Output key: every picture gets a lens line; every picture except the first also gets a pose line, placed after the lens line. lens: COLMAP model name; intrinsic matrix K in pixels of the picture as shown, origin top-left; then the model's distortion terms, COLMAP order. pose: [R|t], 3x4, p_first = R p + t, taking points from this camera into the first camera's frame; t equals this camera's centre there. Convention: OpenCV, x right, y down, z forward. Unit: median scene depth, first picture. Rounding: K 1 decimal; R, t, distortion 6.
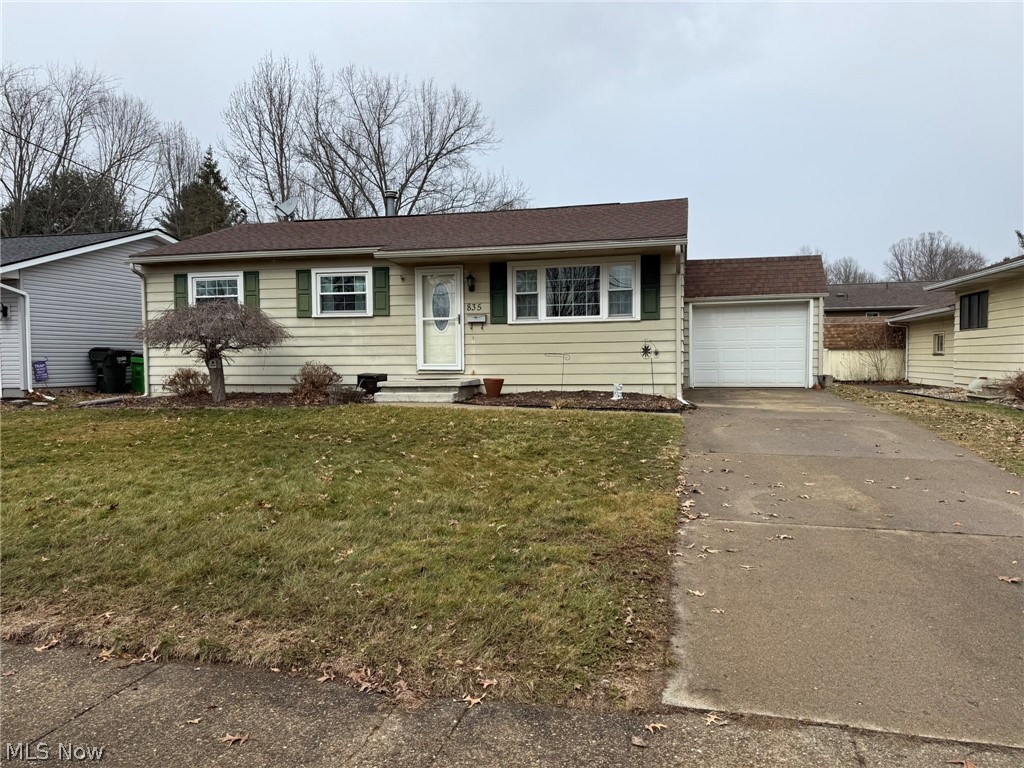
lens RADIAL K [[729.4, 0, 512.0], [0, 729.4, 384.0], [0, 0, 1]] dist [0.076286, -0.110837]
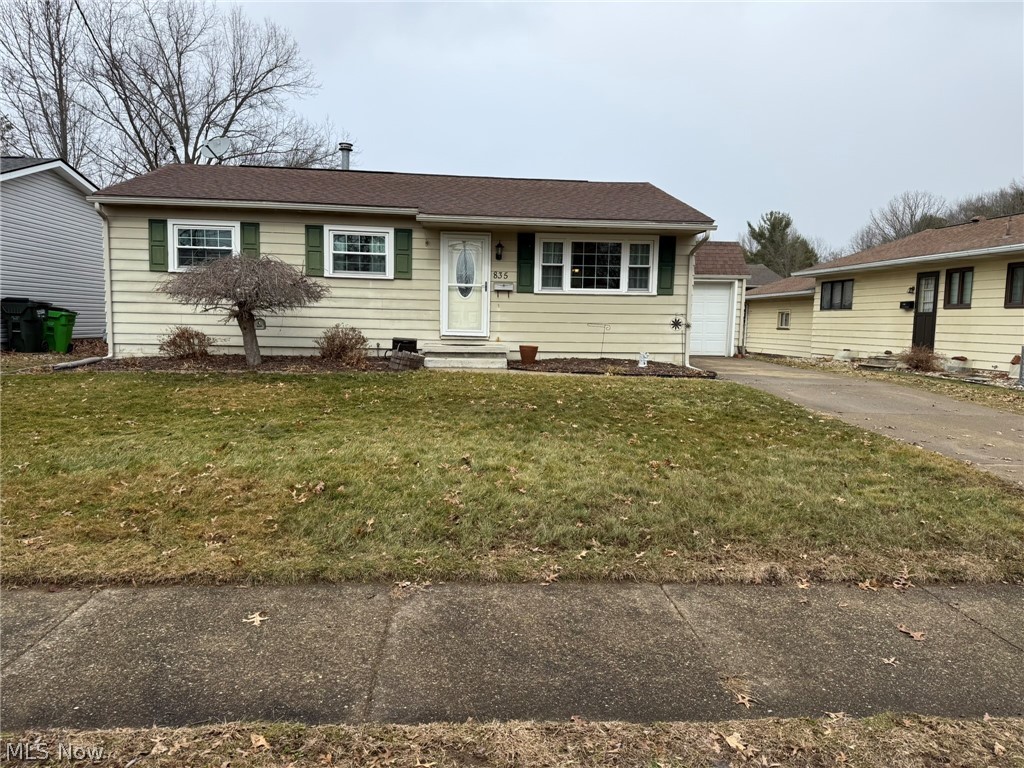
lens RADIAL K [[729.4, 0, 512.0], [0, 729.4, 384.0], [0, 0, 1]] dist [0.076286, -0.110837]
pose [[0.942963, -0.000440, 0.332897, -0.370732], [-0.017112, 0.998613, 0.049790, -0.003841], [-0.332457, -0.052647, 0.941648, 0.018694]]
